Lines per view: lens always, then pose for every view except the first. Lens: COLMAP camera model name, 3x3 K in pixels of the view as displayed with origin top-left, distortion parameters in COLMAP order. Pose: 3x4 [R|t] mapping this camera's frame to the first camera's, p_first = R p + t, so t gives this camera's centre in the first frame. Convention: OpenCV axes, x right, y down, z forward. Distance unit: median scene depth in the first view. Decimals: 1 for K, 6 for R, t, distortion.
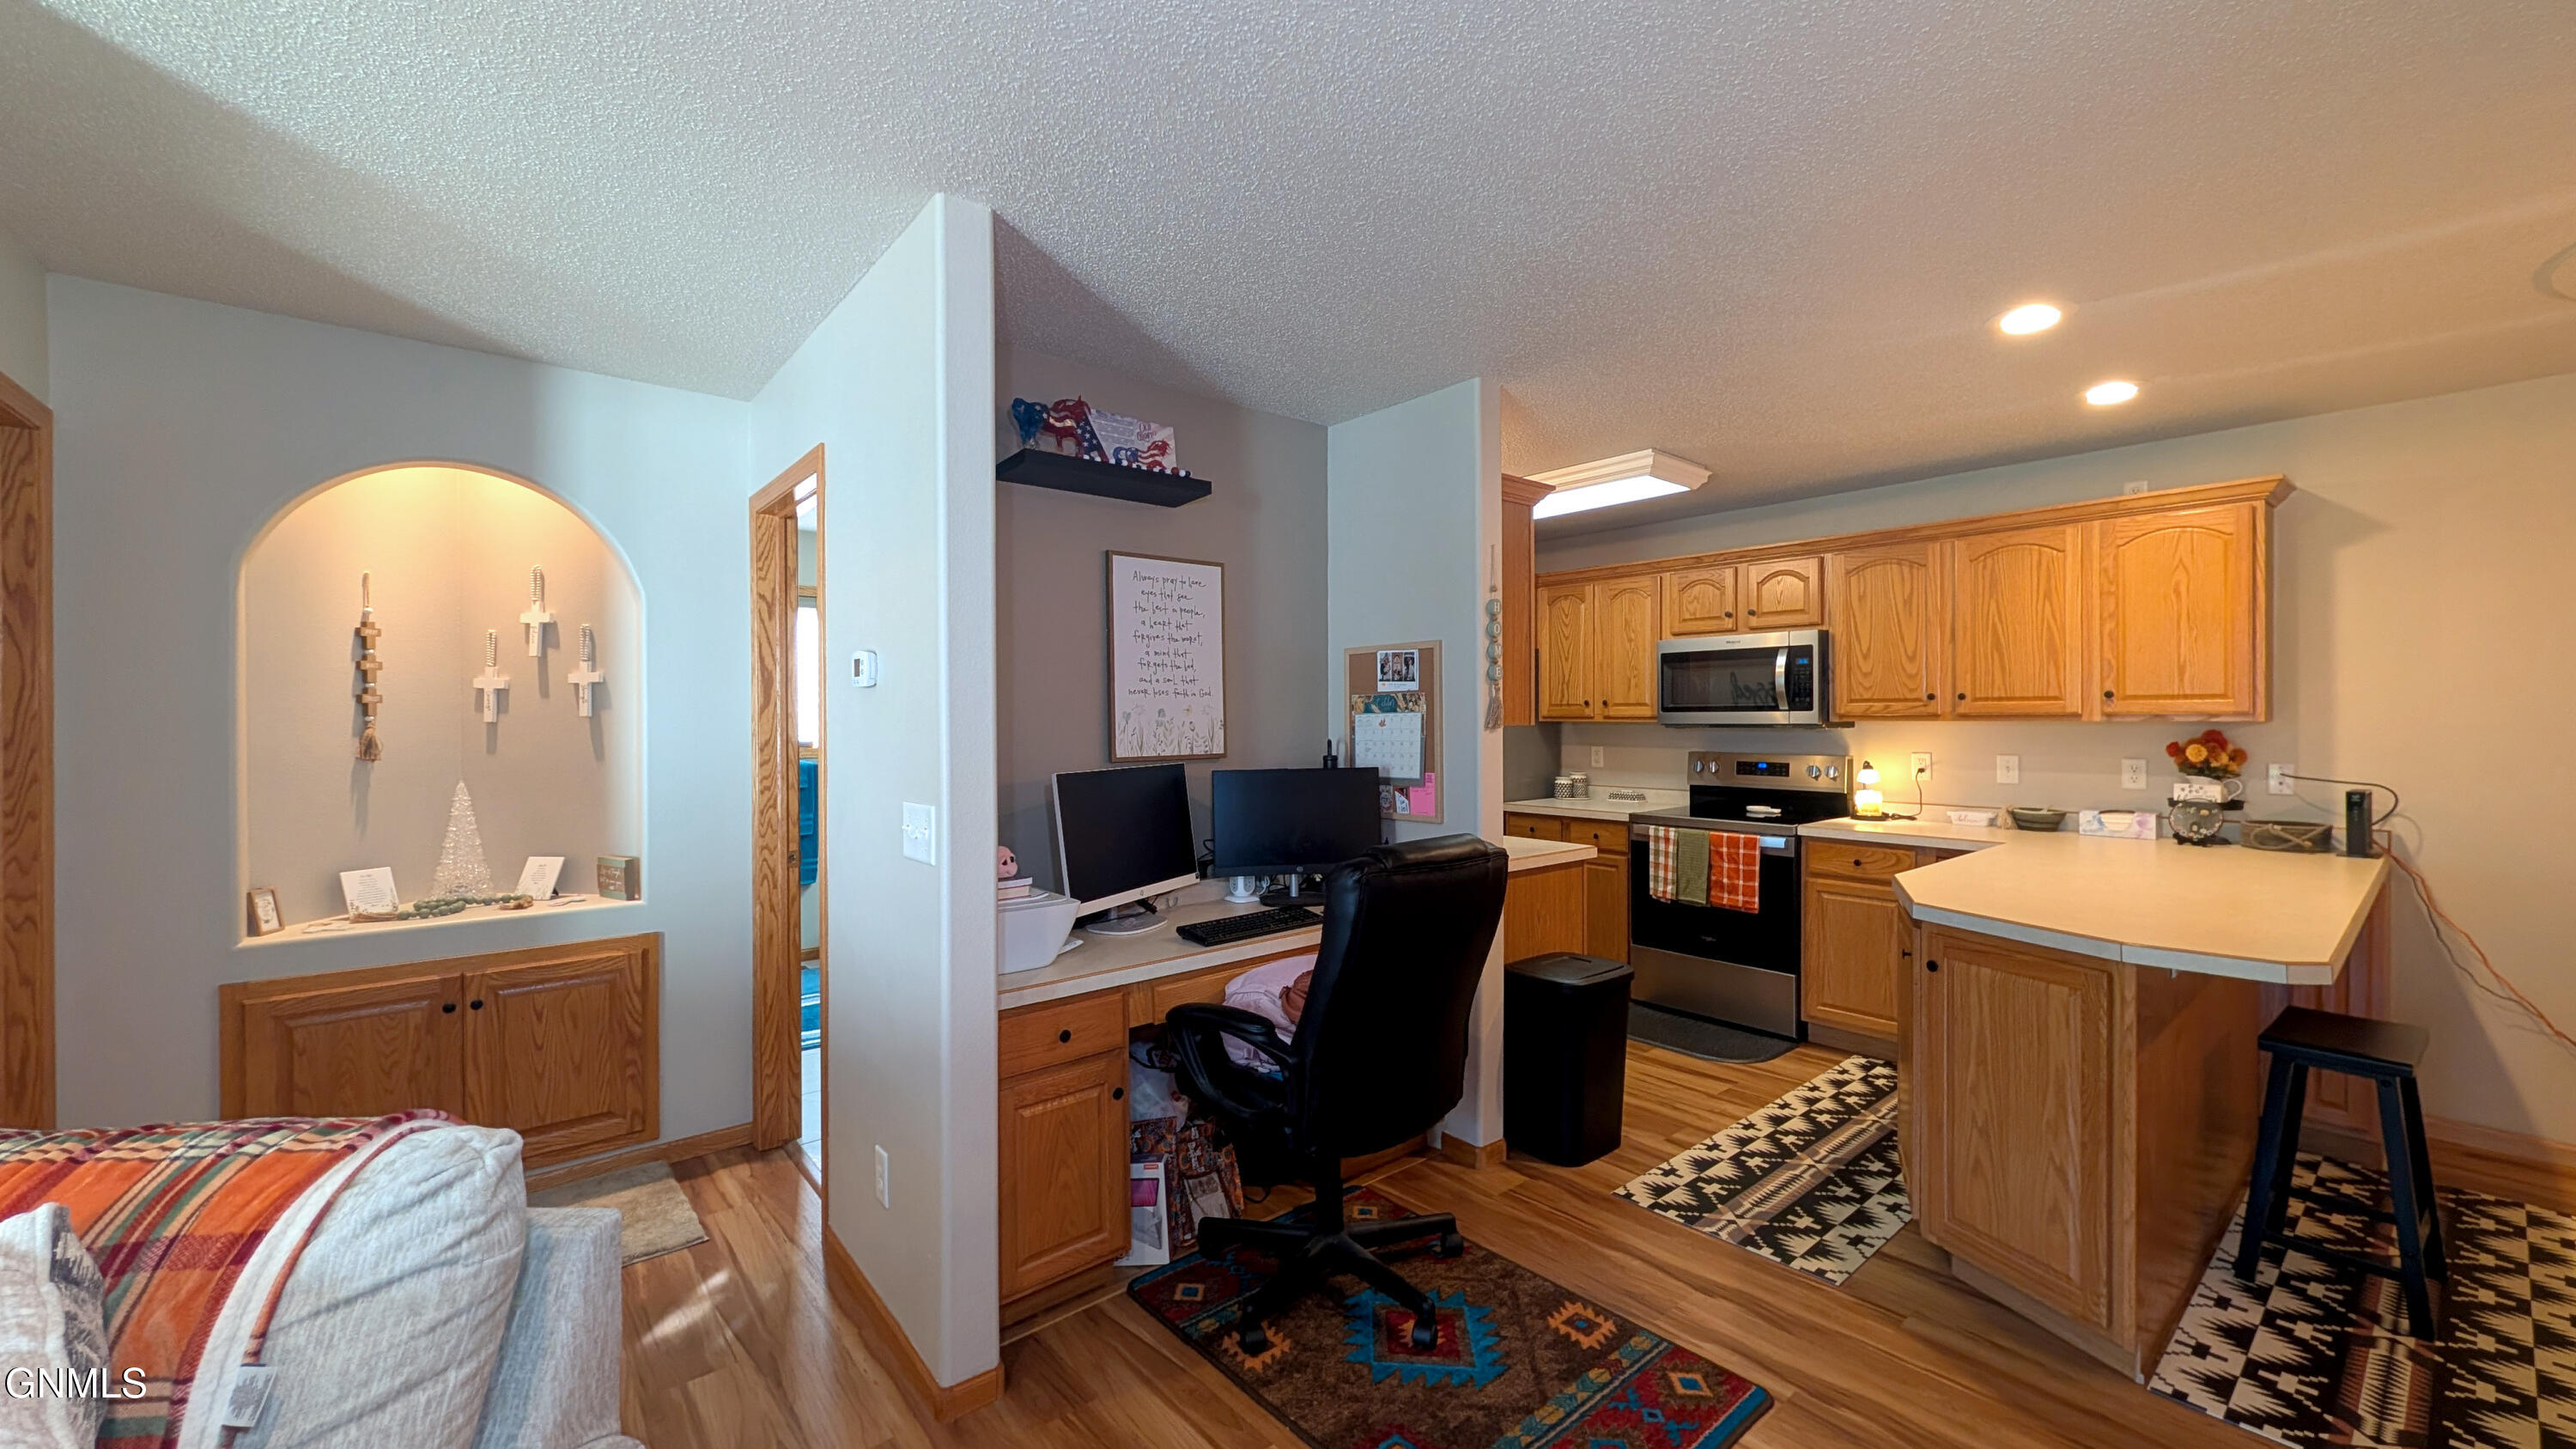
lens RADIAL K [[979.8, 0, 1288.0], [0, 979.8, 724.5], [0, 0, 1]] dist [0.001424, 0.000175]
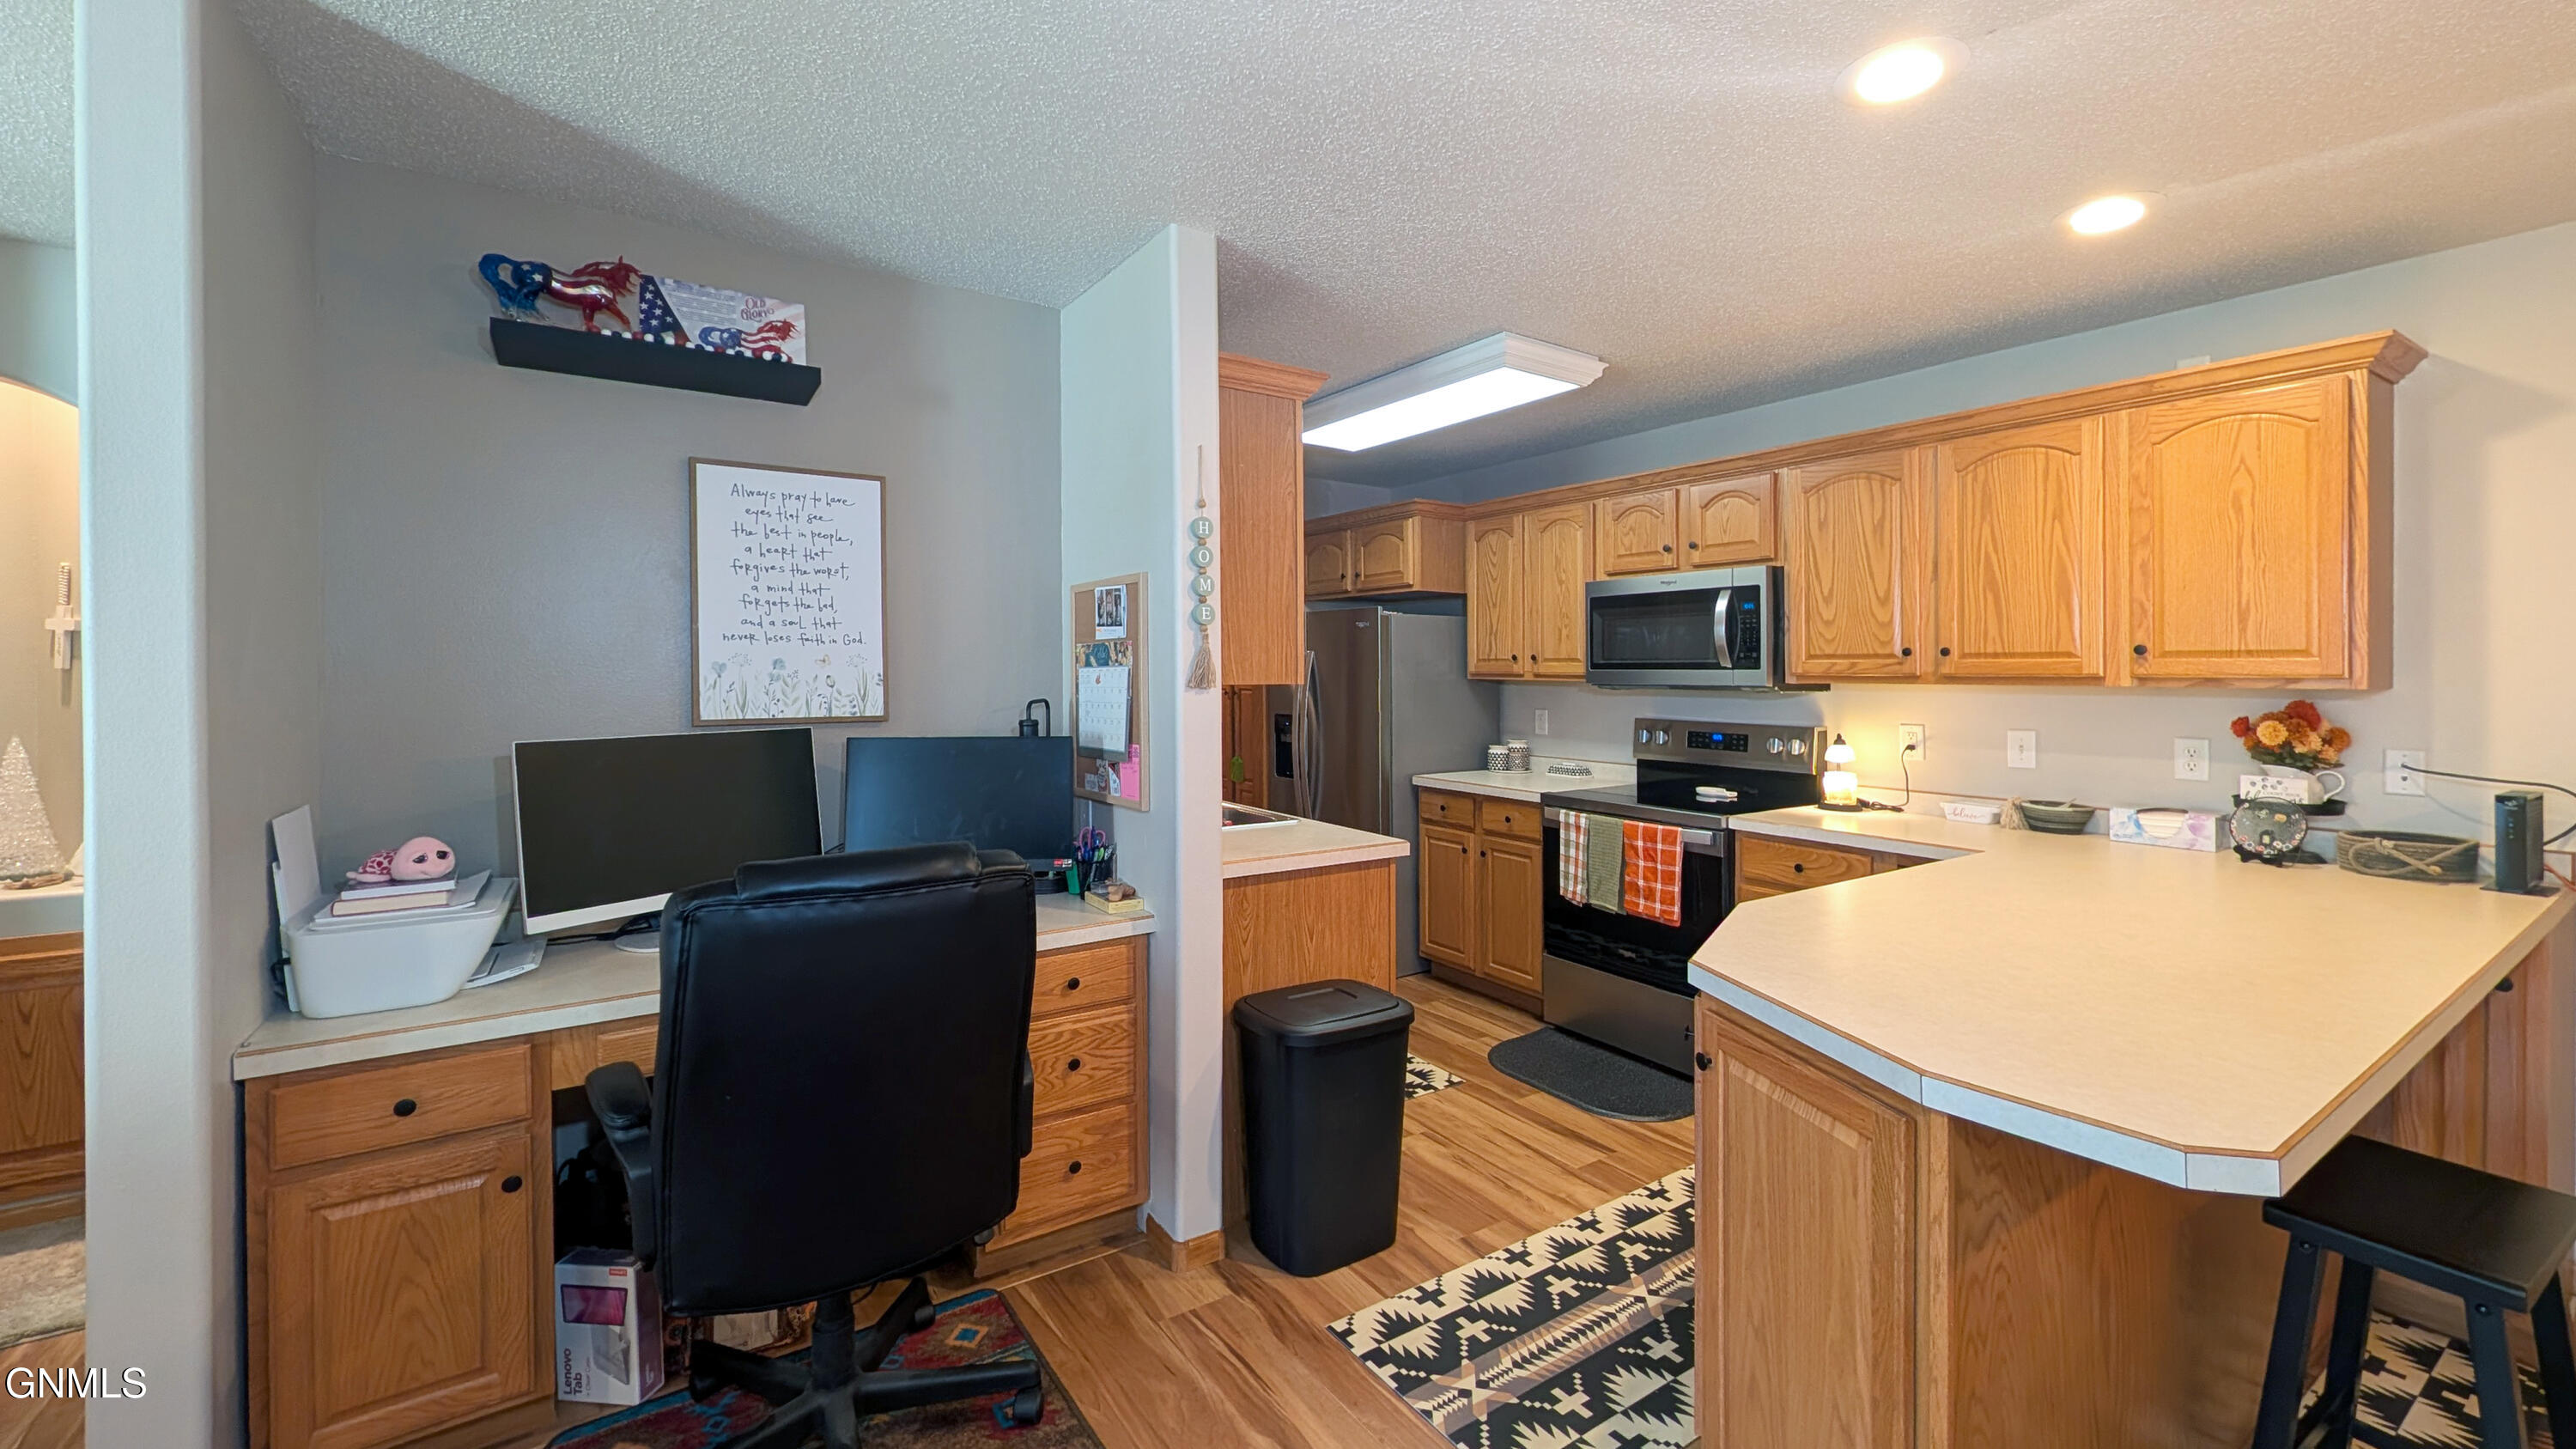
lens RADIAL K [[986.2, 0, 1285.0], [0, 986.2, 674.7], [0, 0, 1]] dist [0.001237, -0.000114]
pose [[0.993266, 0.009271, -0.115486, 0.300695], [-0.009762, 0.999946, -0.003689, -0.003490], [0.115446, 0.004791, 0.993302, 0.209068]]
